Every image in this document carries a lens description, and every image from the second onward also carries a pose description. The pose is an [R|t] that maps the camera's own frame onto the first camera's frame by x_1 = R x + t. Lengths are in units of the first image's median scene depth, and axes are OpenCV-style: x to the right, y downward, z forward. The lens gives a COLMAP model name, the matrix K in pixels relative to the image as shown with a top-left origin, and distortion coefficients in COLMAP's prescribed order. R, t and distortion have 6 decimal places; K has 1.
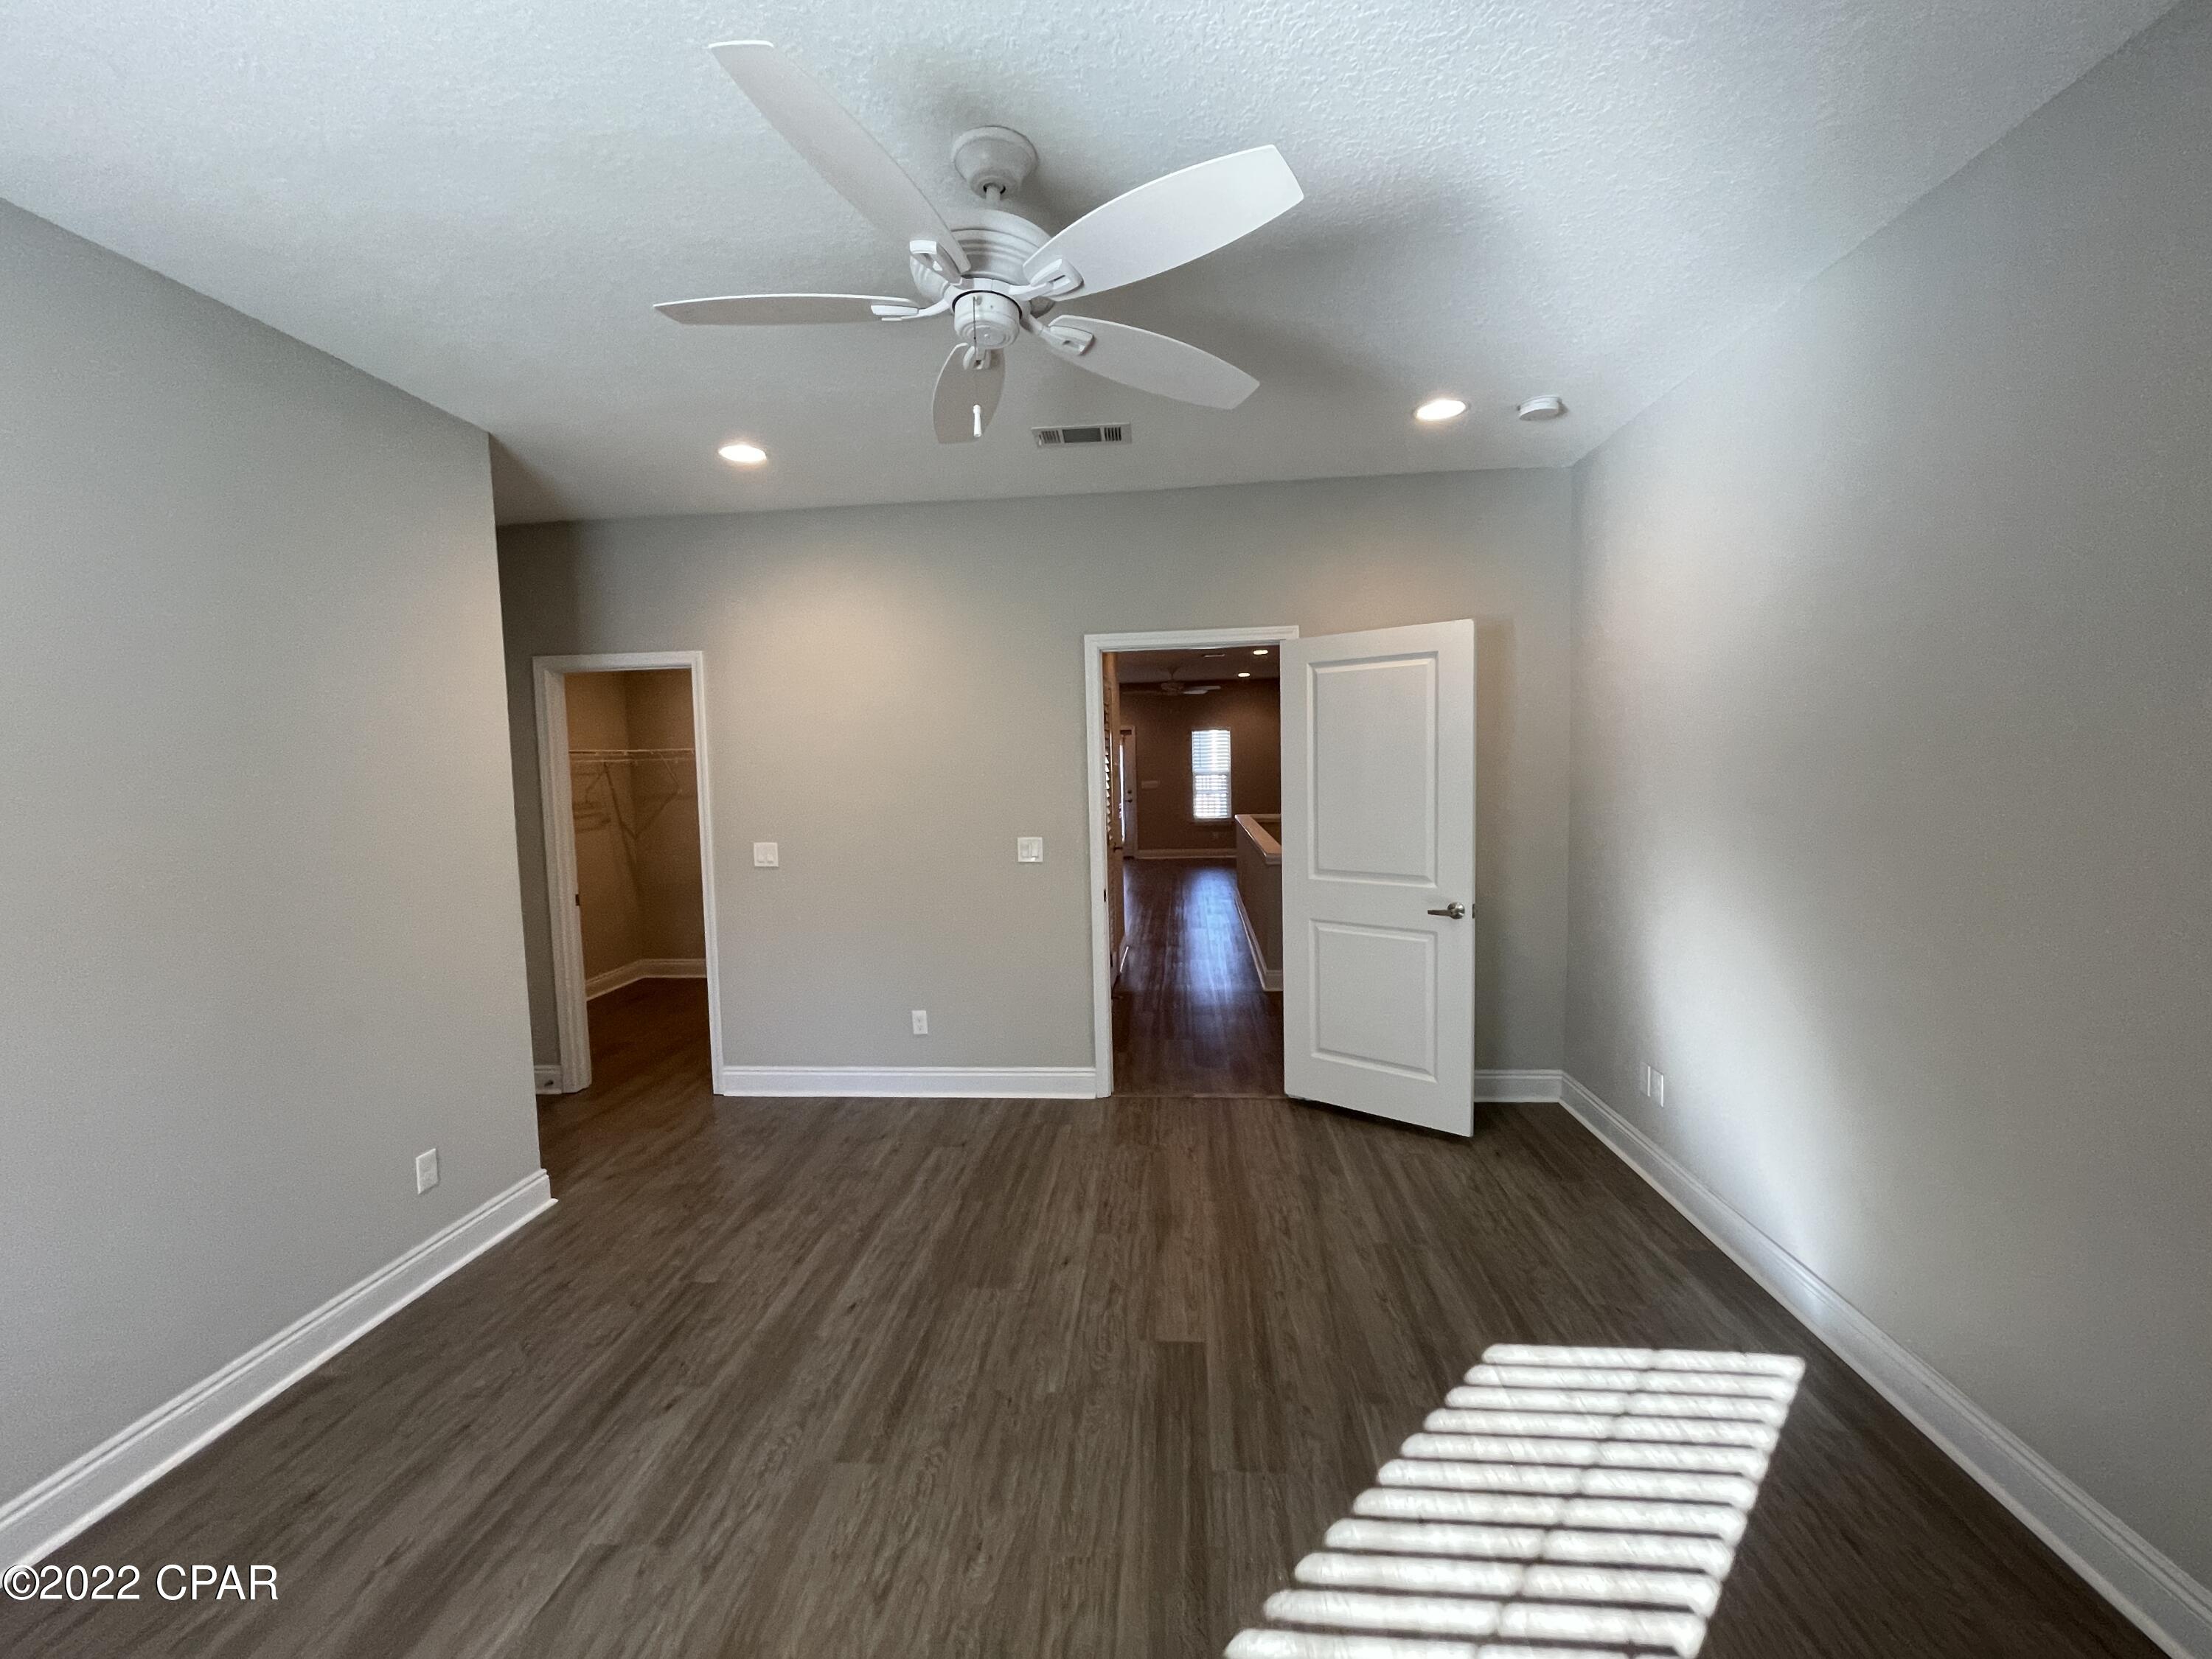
lens RADIAL K [[888.2, 0, 1104.2], [0, 888.2, 820.3], [0, 0, 1]] dist [-0.000047, 0.000632]
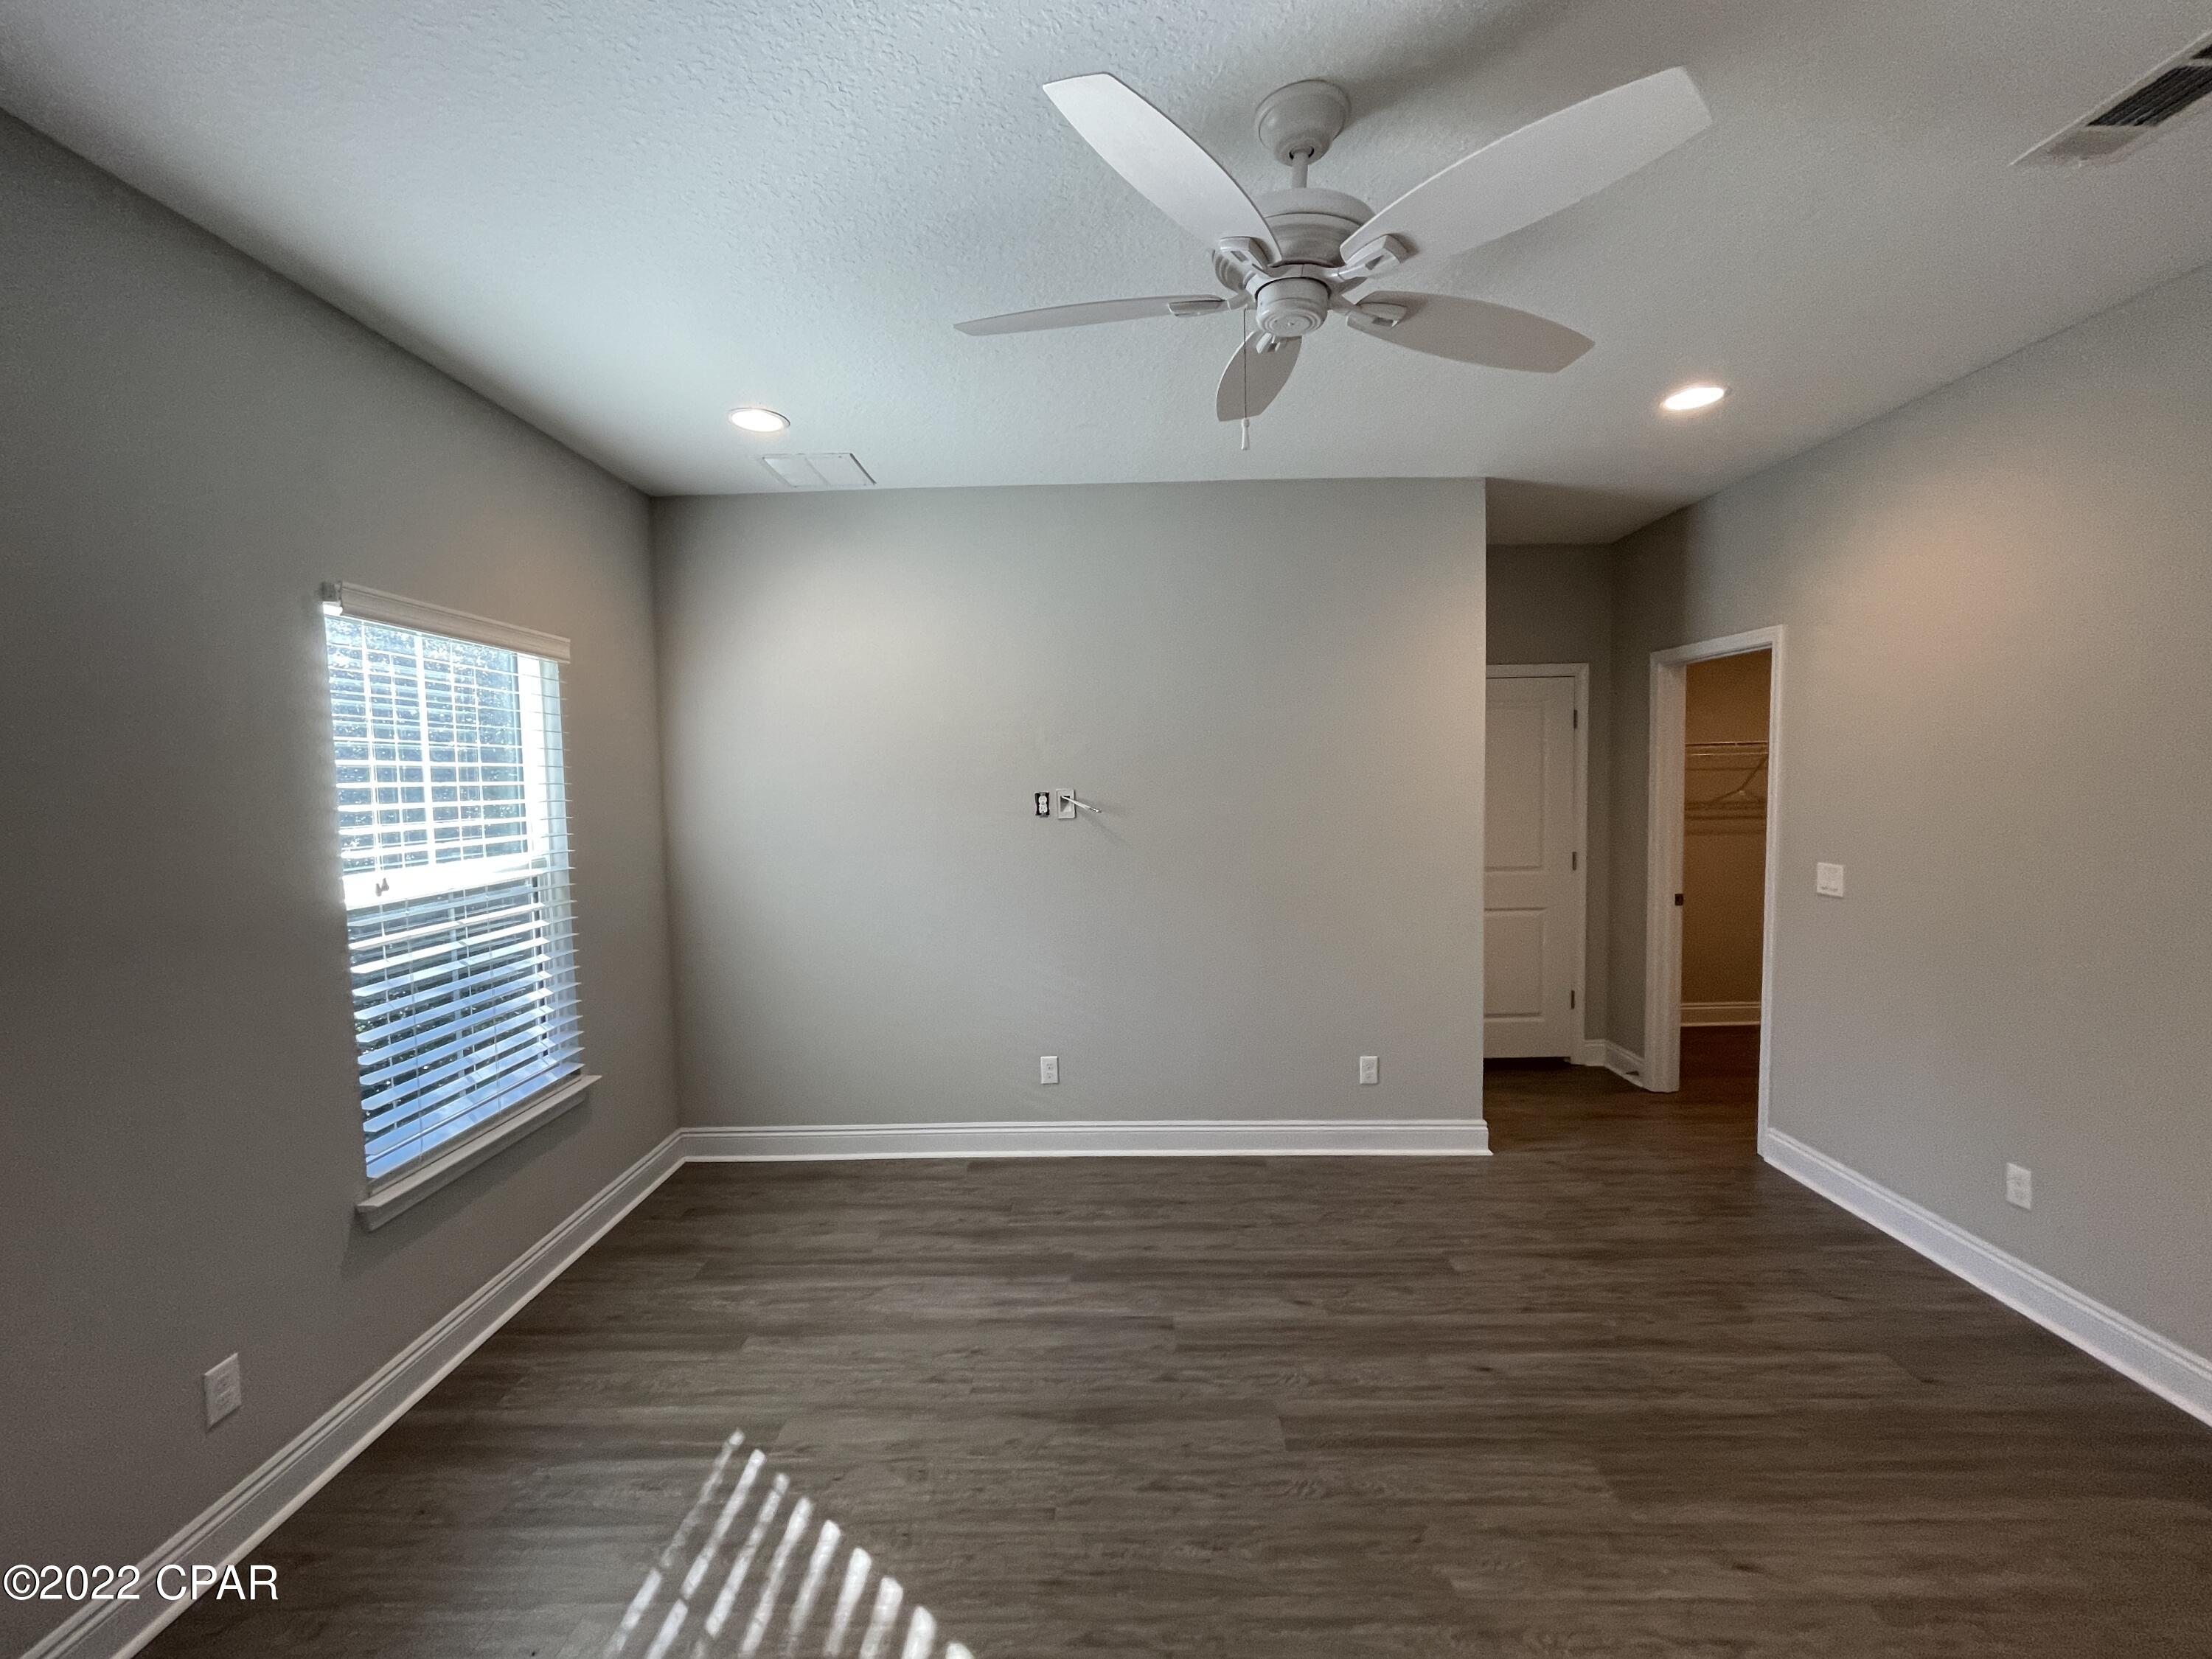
lens RADIAL K [[891.3, 0, 1112.3], [0, 891.3, 837.4], [0, 0, 1]] dist [-0.007992, 0.000279]
pose [[0.081017, 0.092490, -0.992412, 0.570477], [-0.050267, 0.994797, 0.088609, -0.061162], [0.995444, 0.042706, 0.085245, 0.546352]]
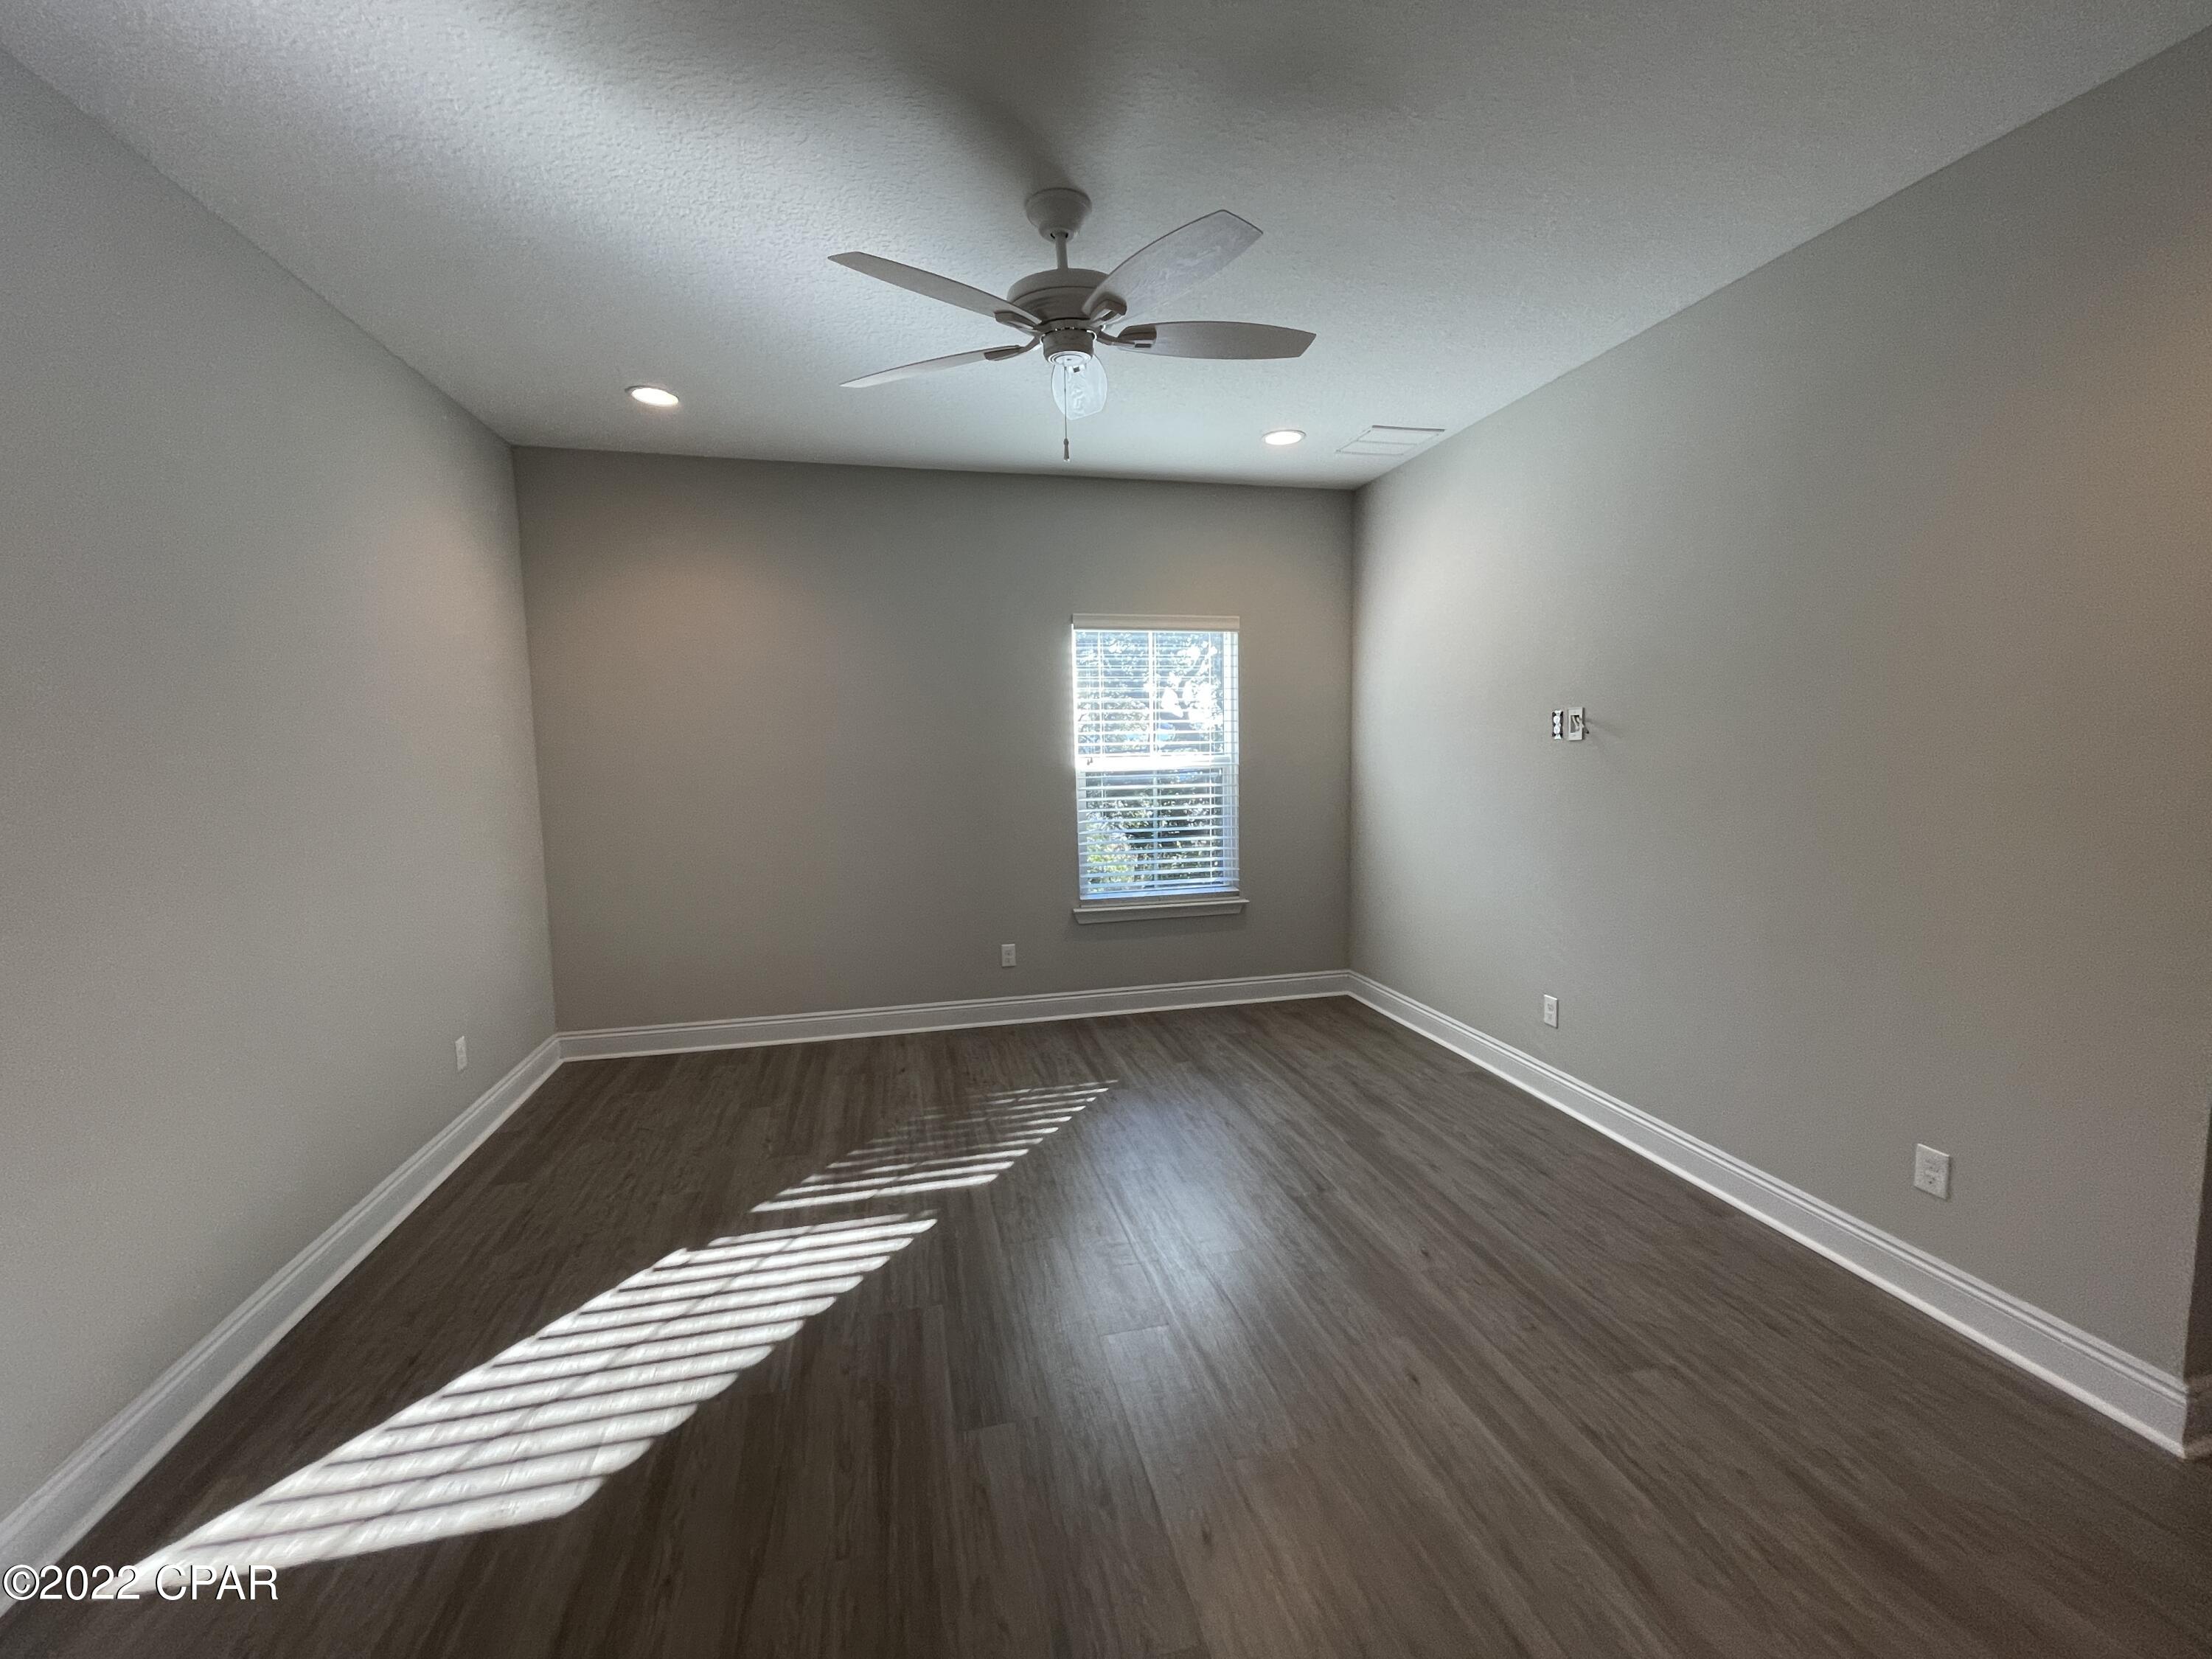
lens RADIAL K [[906.8, 0, 1106.0], [0, 906.8, 829.5], [0, 0, 1]] dist [-0.000129, 0.000588]
pose [[-0.947448, 0.072680, -0.311543, 0.195201], [0.020125, 0.985463, 0.168695, -0.069752], [0.319275, 0.153560, -0.935138, 1.671791]]
